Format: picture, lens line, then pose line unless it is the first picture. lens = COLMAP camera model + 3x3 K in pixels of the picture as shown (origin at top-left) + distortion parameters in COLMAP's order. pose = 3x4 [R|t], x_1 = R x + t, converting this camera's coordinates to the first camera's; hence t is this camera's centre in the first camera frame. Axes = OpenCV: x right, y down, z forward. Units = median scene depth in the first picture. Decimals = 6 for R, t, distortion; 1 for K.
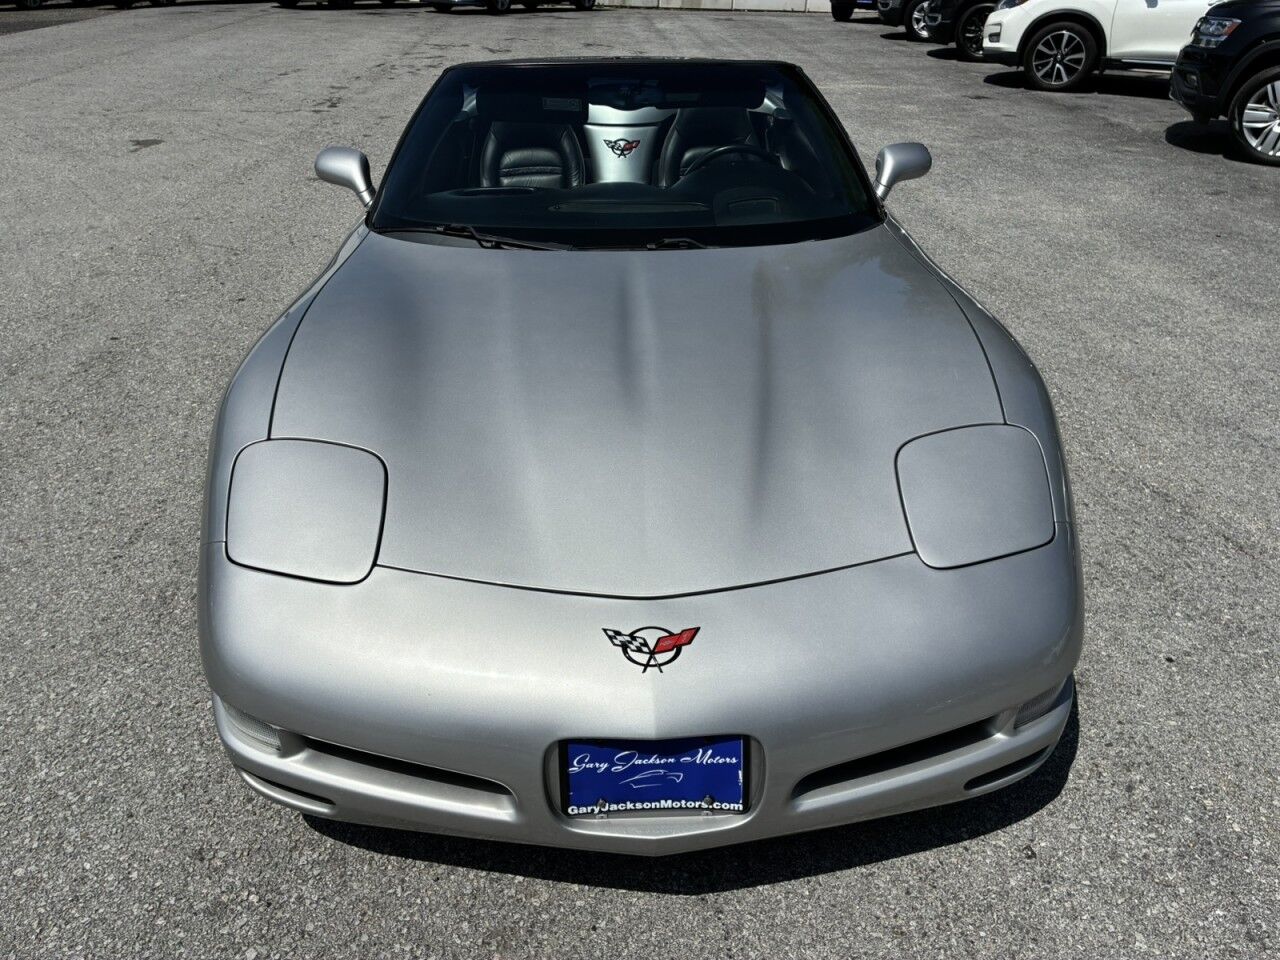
lens RADIAL K [[958.4, 0, 641.8], [0, 958.4, 475.8], [0, 0, 1]] dist [0.082652, -0.105984]
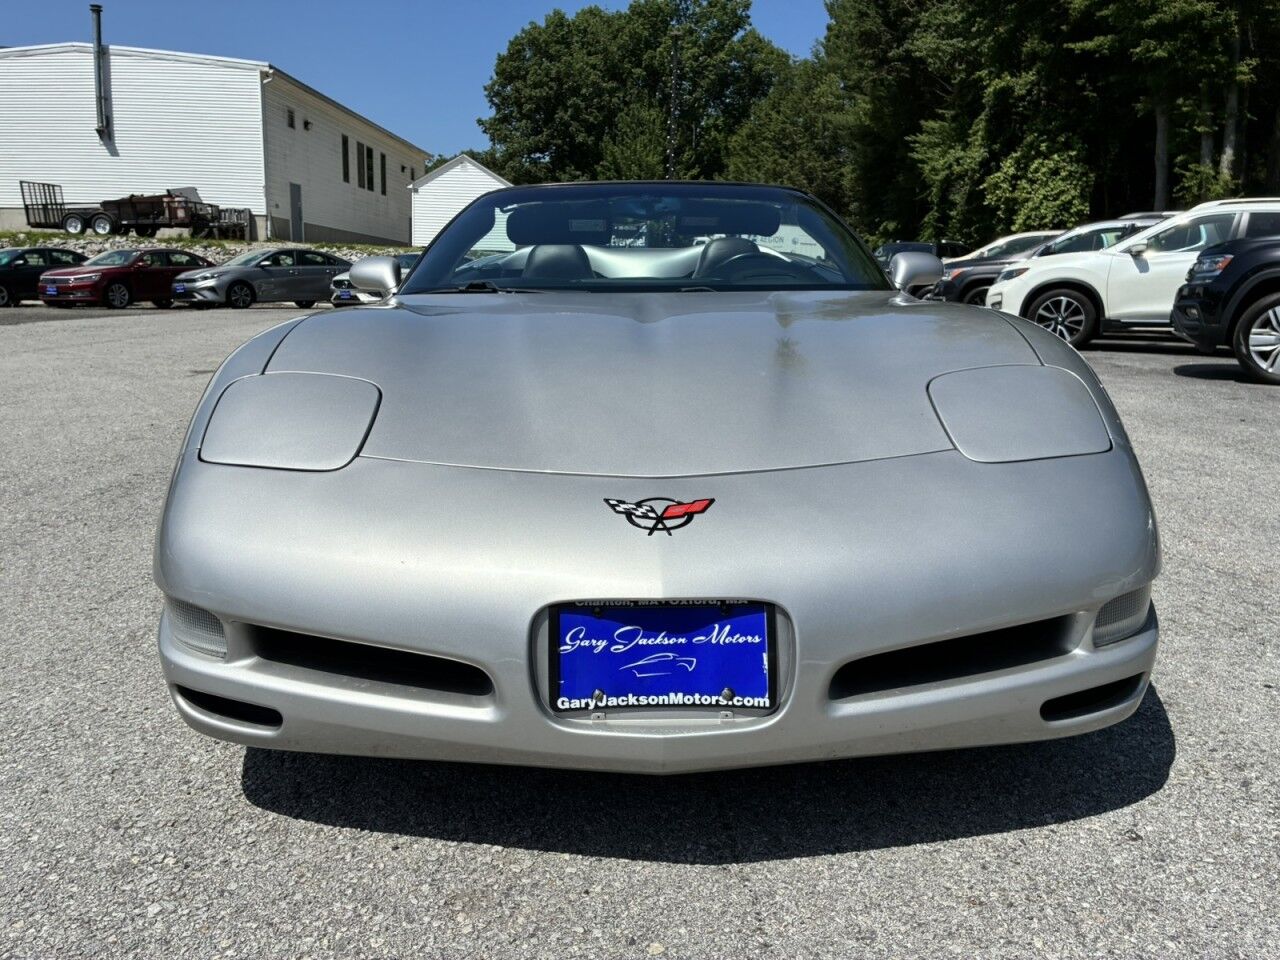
lens RADIAL K [[958.4, 0, 640.7], [0, 958.4, 480.6], [0, 0, 1]] dist [0.100570, -0.137552]
pose [[0.999509, 0.001920, -0.031282, 0.018424], [-0.011215, 0.953937, -0.299797, 0.371498], [0.029265, 0.300001, 0.953490, 0.141050]]
